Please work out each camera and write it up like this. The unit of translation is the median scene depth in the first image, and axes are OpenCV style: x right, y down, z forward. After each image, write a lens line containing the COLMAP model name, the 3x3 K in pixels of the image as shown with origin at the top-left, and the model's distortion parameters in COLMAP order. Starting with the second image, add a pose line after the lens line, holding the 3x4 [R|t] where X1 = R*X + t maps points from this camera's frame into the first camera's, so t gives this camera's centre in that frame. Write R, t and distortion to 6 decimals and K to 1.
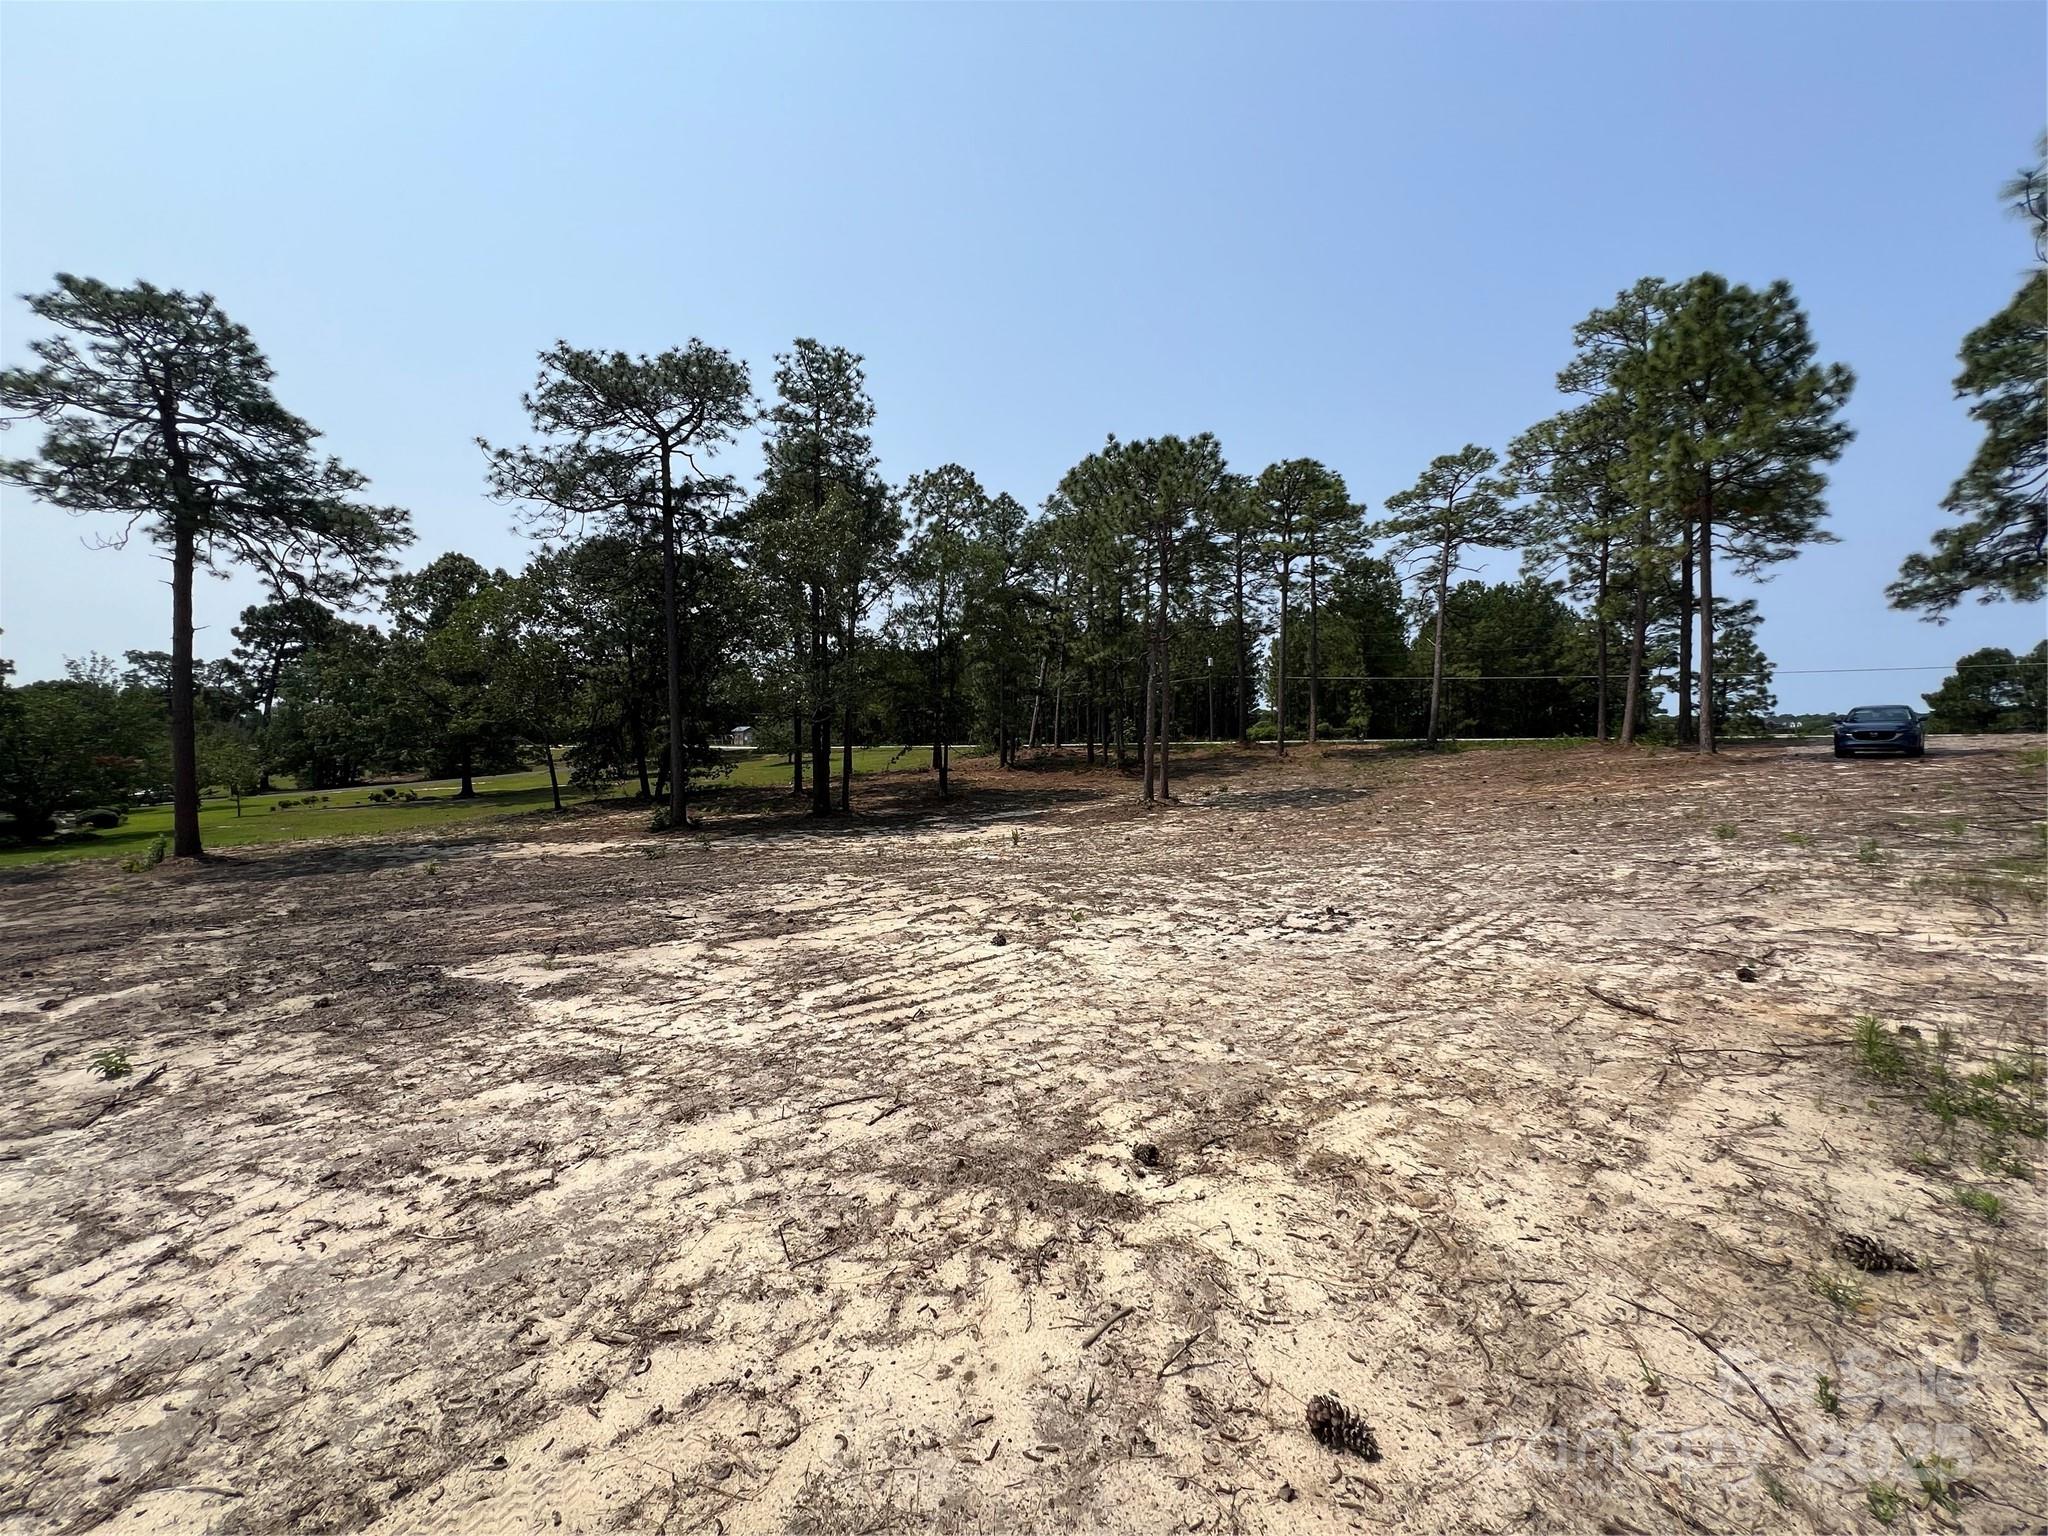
lens RADIAL K [[823.4, 0, 1019.7], [0, 823.4, 764.5], [0, 0, 1]] dist [0.002790, 0.000900]
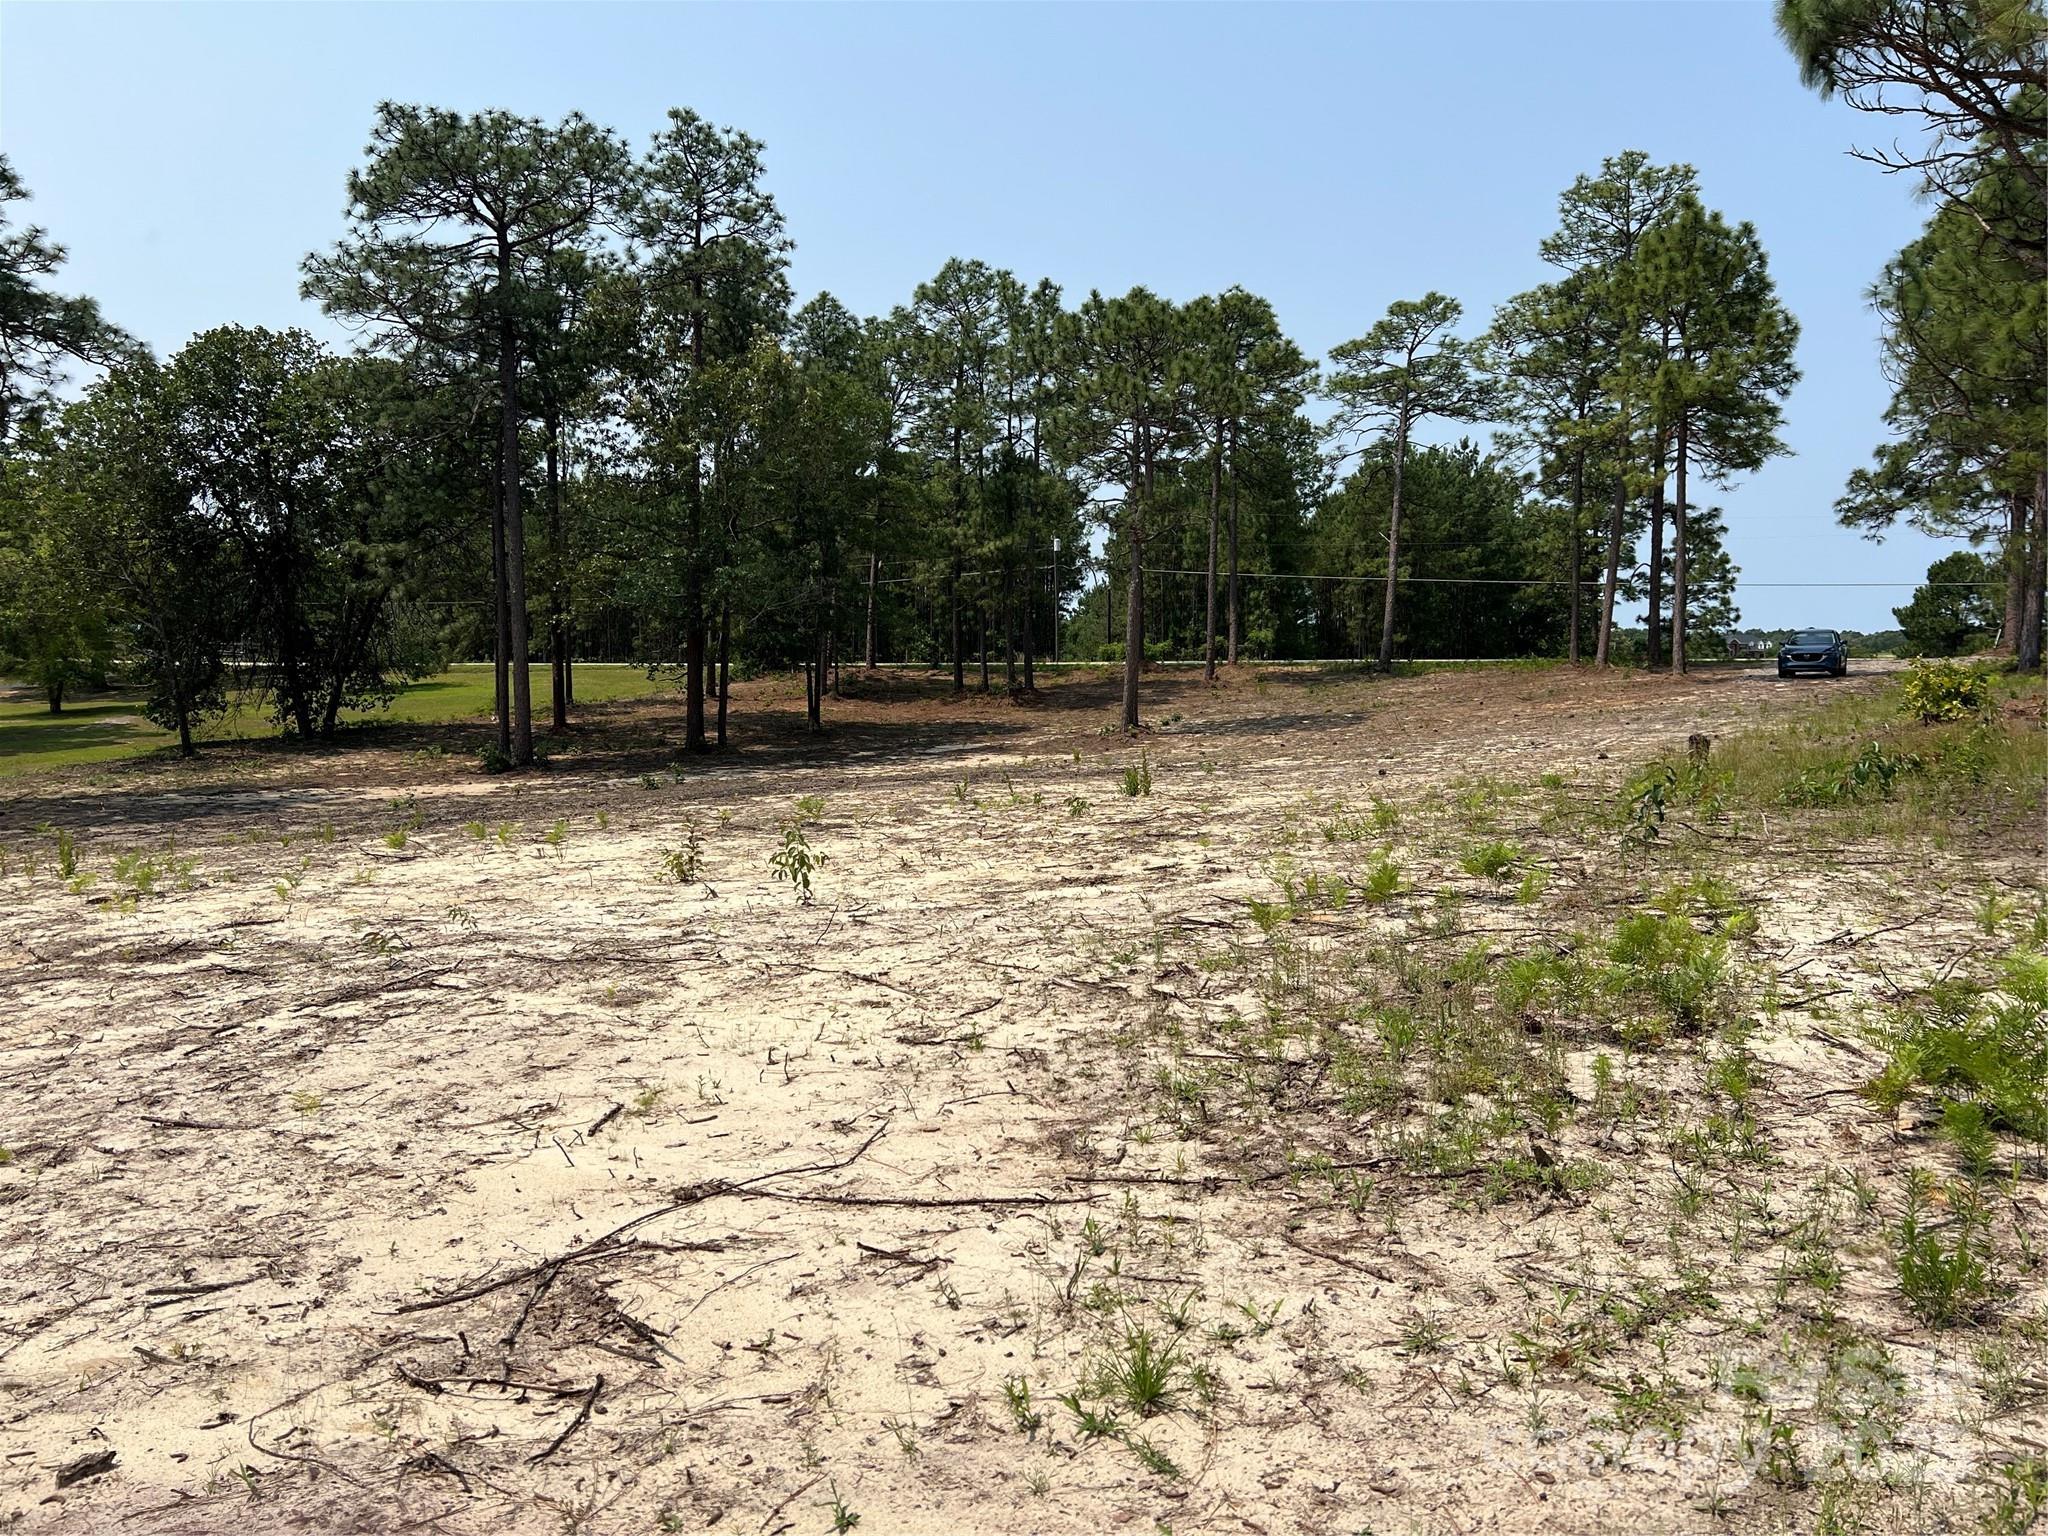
lens RADIAL K [[1536.3, 0, 1025.3], [0, 1536.3, 769.5], [0, 0, 1]] dist [0.043686, -0.010490]
pose [[0.952516, -0.012386, 0.304238, -0.353644], [-0.000140, 0.999154, 0.041117, 0.017578], [-0.304490, -0.039208, 0.951708, -0.394553]]
